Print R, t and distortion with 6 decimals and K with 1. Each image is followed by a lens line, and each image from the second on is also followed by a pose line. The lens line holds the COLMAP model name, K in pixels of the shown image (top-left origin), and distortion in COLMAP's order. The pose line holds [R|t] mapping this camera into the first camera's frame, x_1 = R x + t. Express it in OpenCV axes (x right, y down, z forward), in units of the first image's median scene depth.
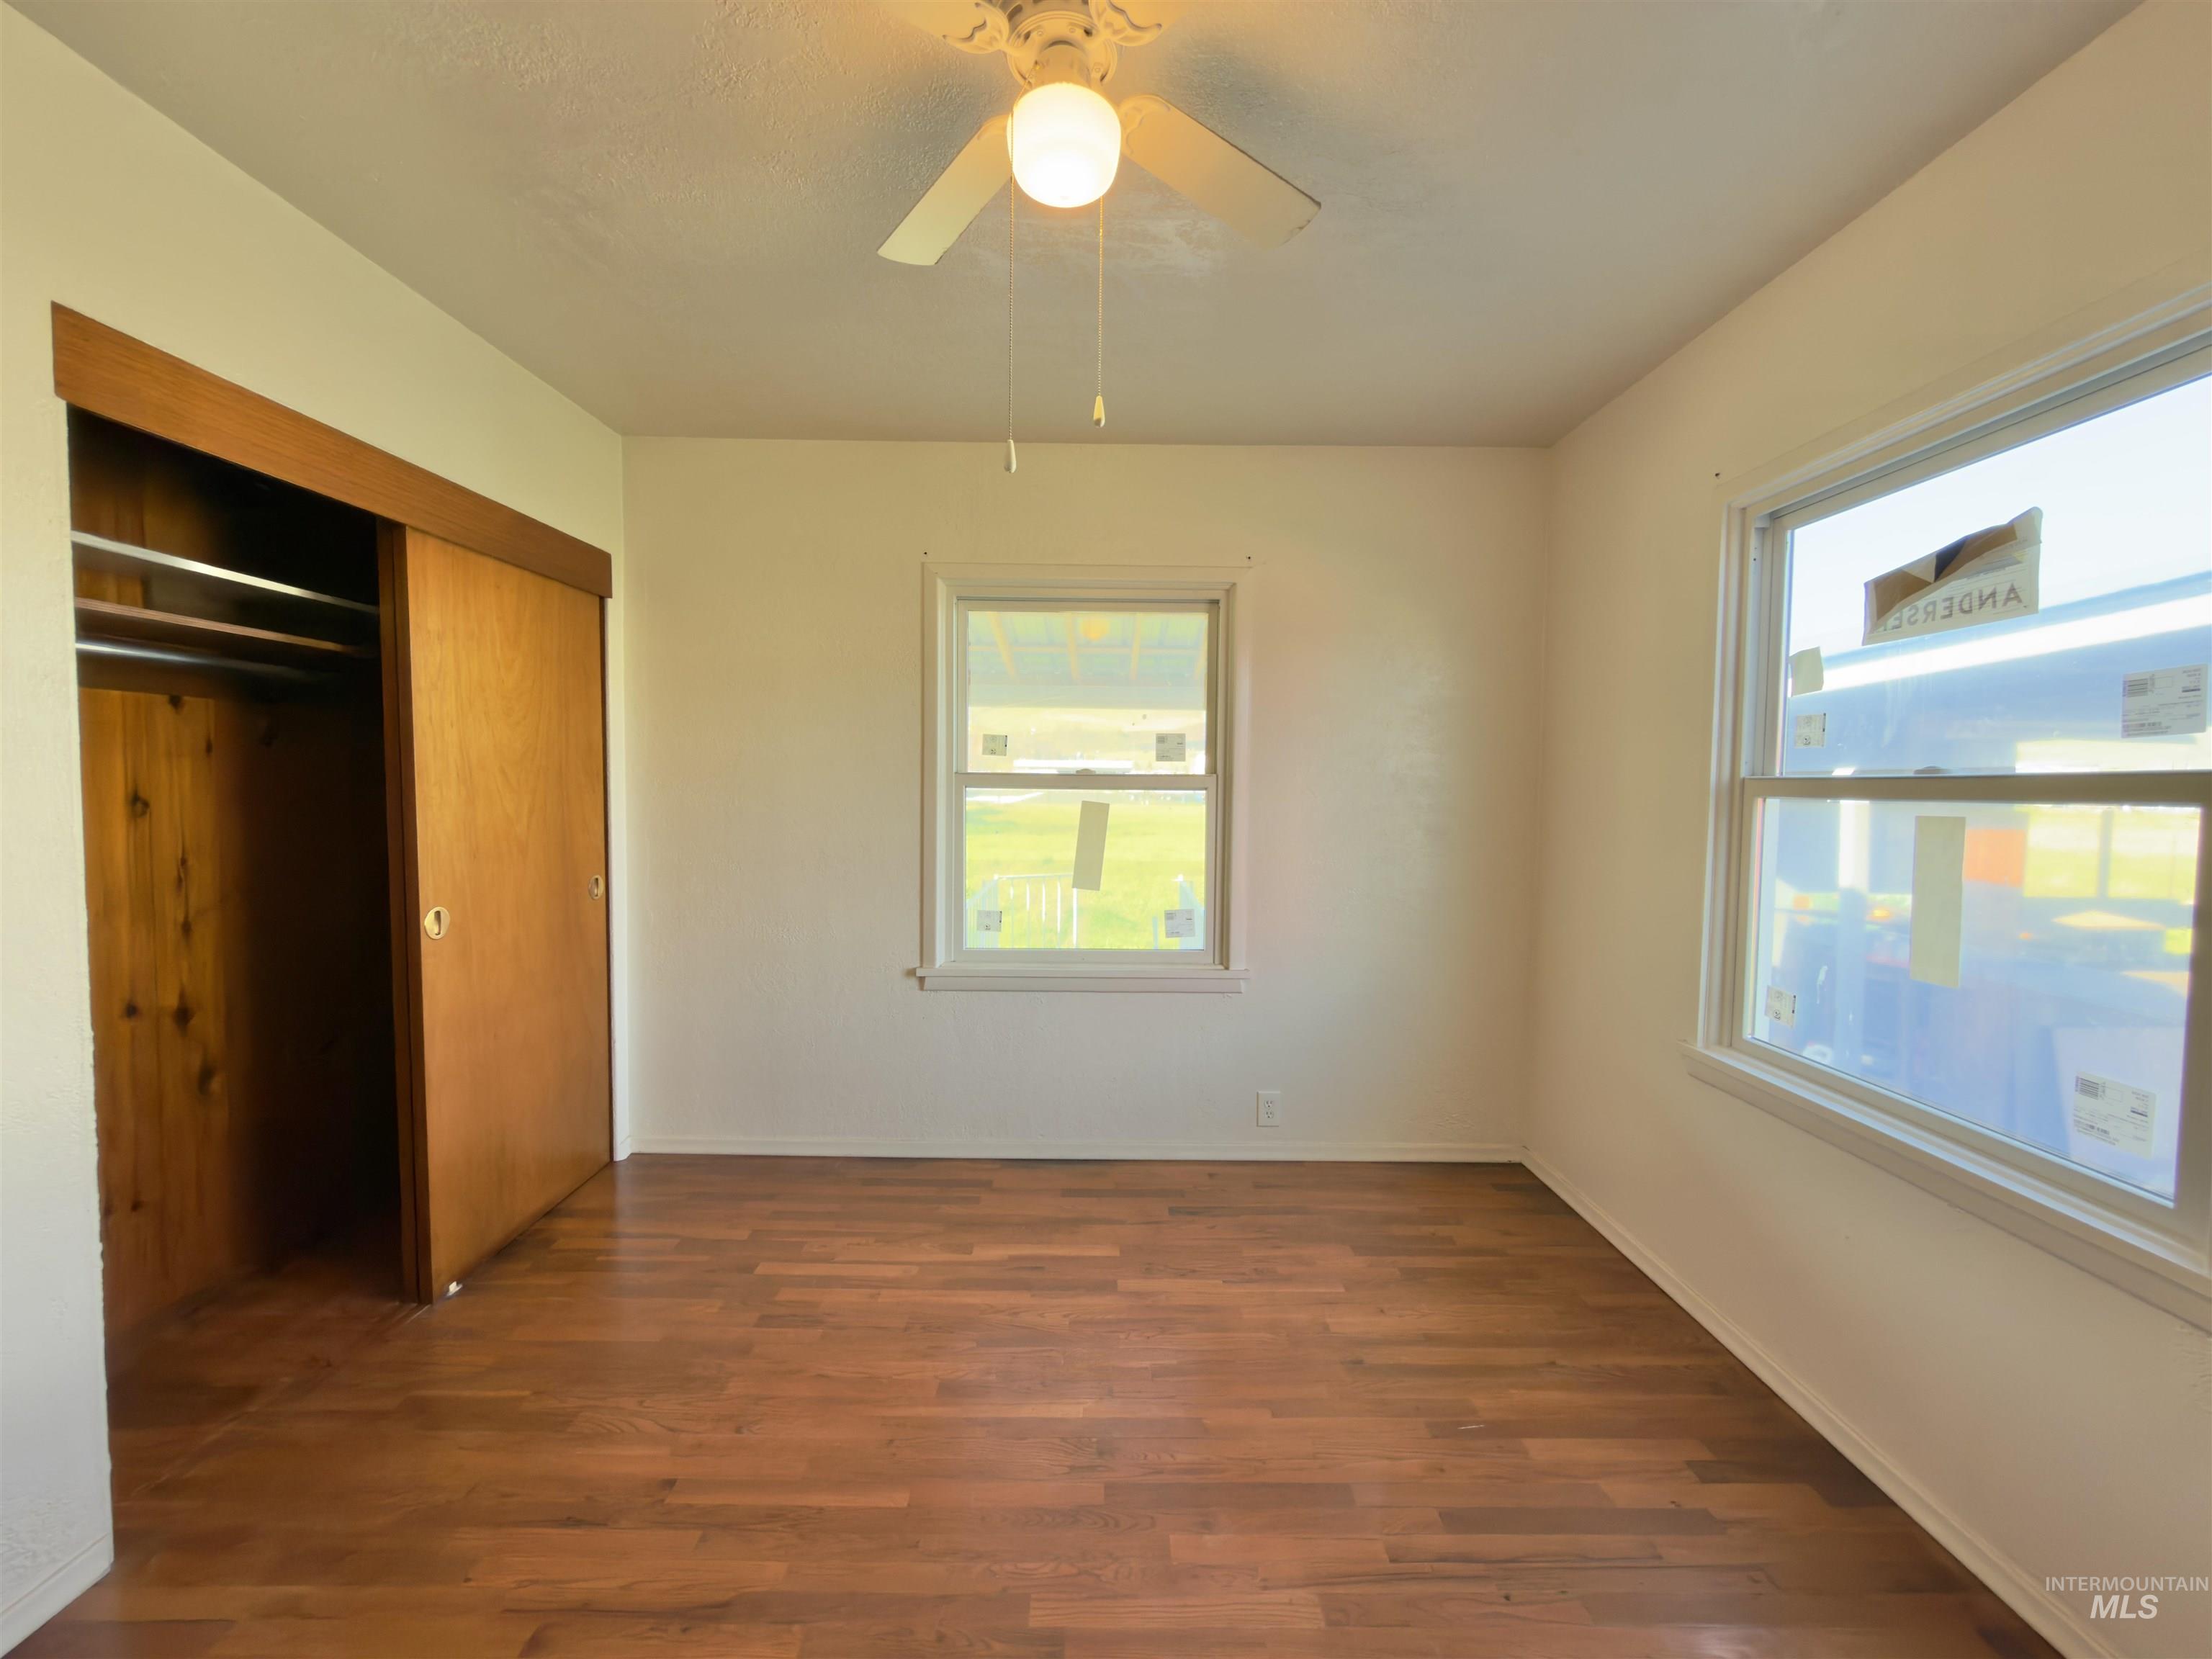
lens RADIAL K [[883.1, 0, 1104.6], [0, 883.1, 825.6], [0, 0, 1]] dist [0.004659, -0.000612]
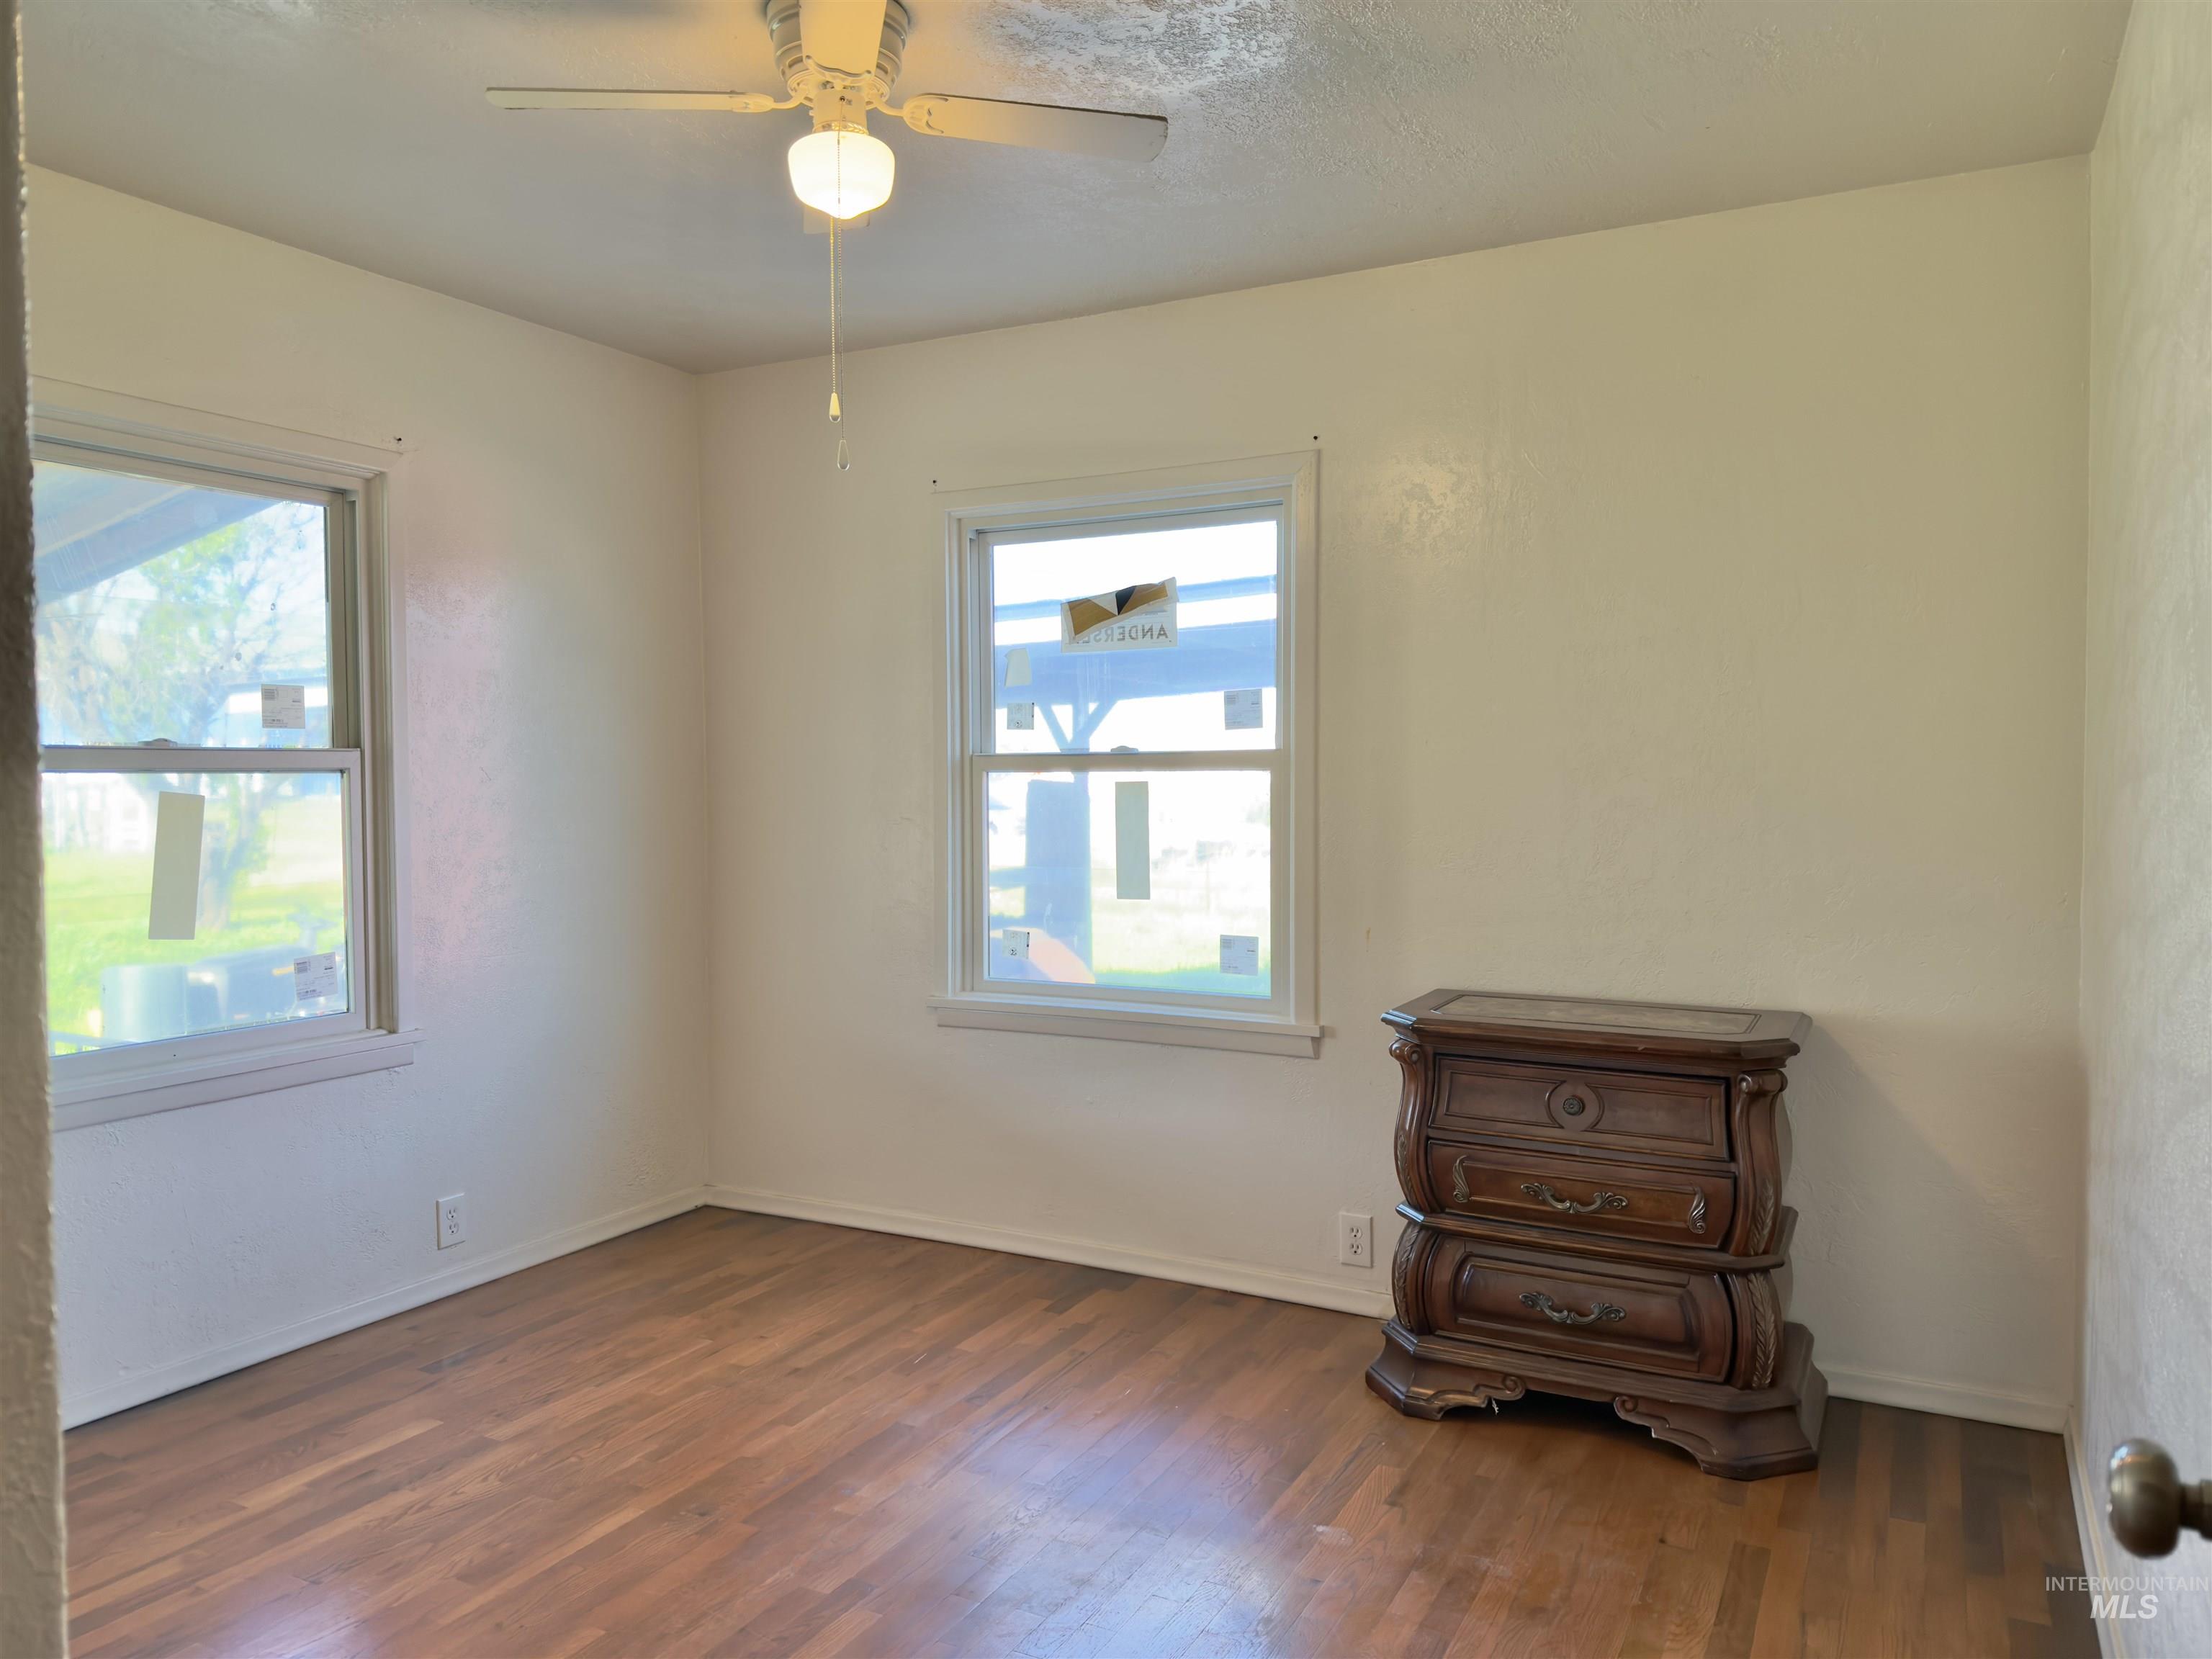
lens RADIAL K [[1555.4, 0, 1103.8], [0, 1555.4, 832.2], [0, 0, 1]] dist [0.030231, -0.040566]
pose [[0.465563, -0.038844, 0.884162, -0.876083], [0.048438, 0.998657, 0.018369, 0.014721], [-0.883688, 0.034275, 0.466819, -0.078274]]
